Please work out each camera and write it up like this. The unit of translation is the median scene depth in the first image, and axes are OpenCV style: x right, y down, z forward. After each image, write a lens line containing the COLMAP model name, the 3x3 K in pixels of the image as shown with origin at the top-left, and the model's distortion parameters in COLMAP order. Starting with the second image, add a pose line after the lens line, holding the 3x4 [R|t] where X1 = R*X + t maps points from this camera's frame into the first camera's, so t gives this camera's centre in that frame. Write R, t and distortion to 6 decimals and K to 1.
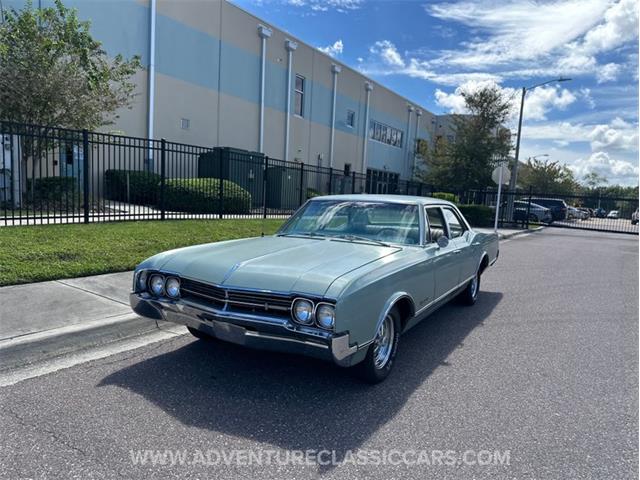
lens RADIAL K [[447.2, 0, 330.0], [0, 447.2, 247.5], [0, 0, 1]] dist [0.016880, -0.029972]
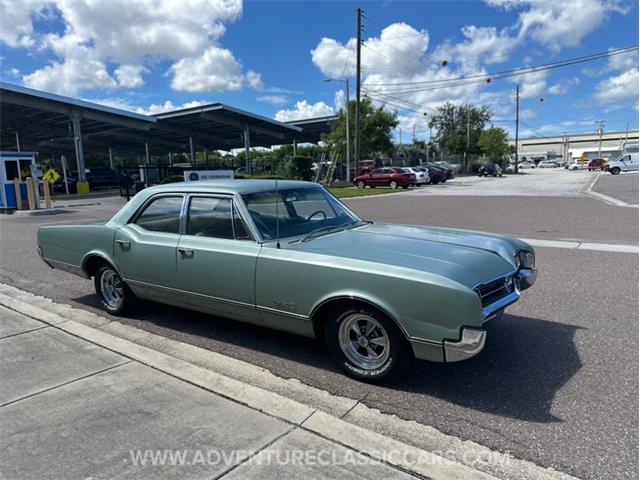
lens RADIAL K [[447.2, 0, 321.9], [0, 447.2, 260.4], [0, 0, 1]] dist [0.016880, -0.029972]
pose [[0.067019, -0.239381, 0.968610, -0.432327], [0.136104, 0.963911, 0.228802, -0.081805], [-0.988425, 0.116497, 0.097181, 0.440326]]
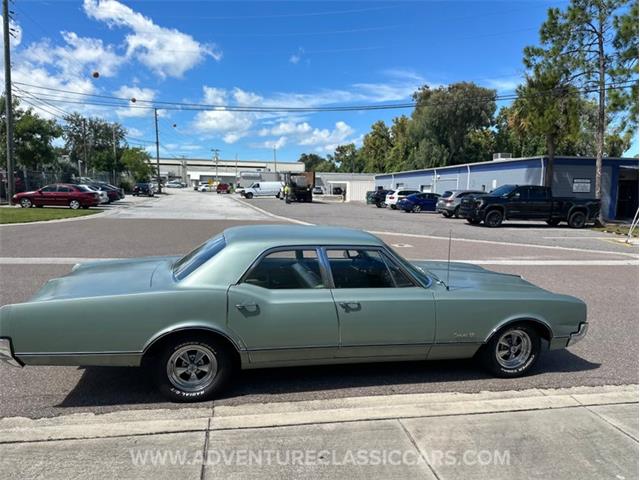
lens RADIAL K [[447.2, 0, 334.2], [0, 447.2, 257.3], [0, 0, 1]] dist [0.016880, -0.029972]
pose [[-0.680406, -0.172985, 0.712126, -0.312328], [0.018502, 0.967376, 0.252667, -0.160488], [-0.732601, 0.185091, -0.655009, 0.883629]]
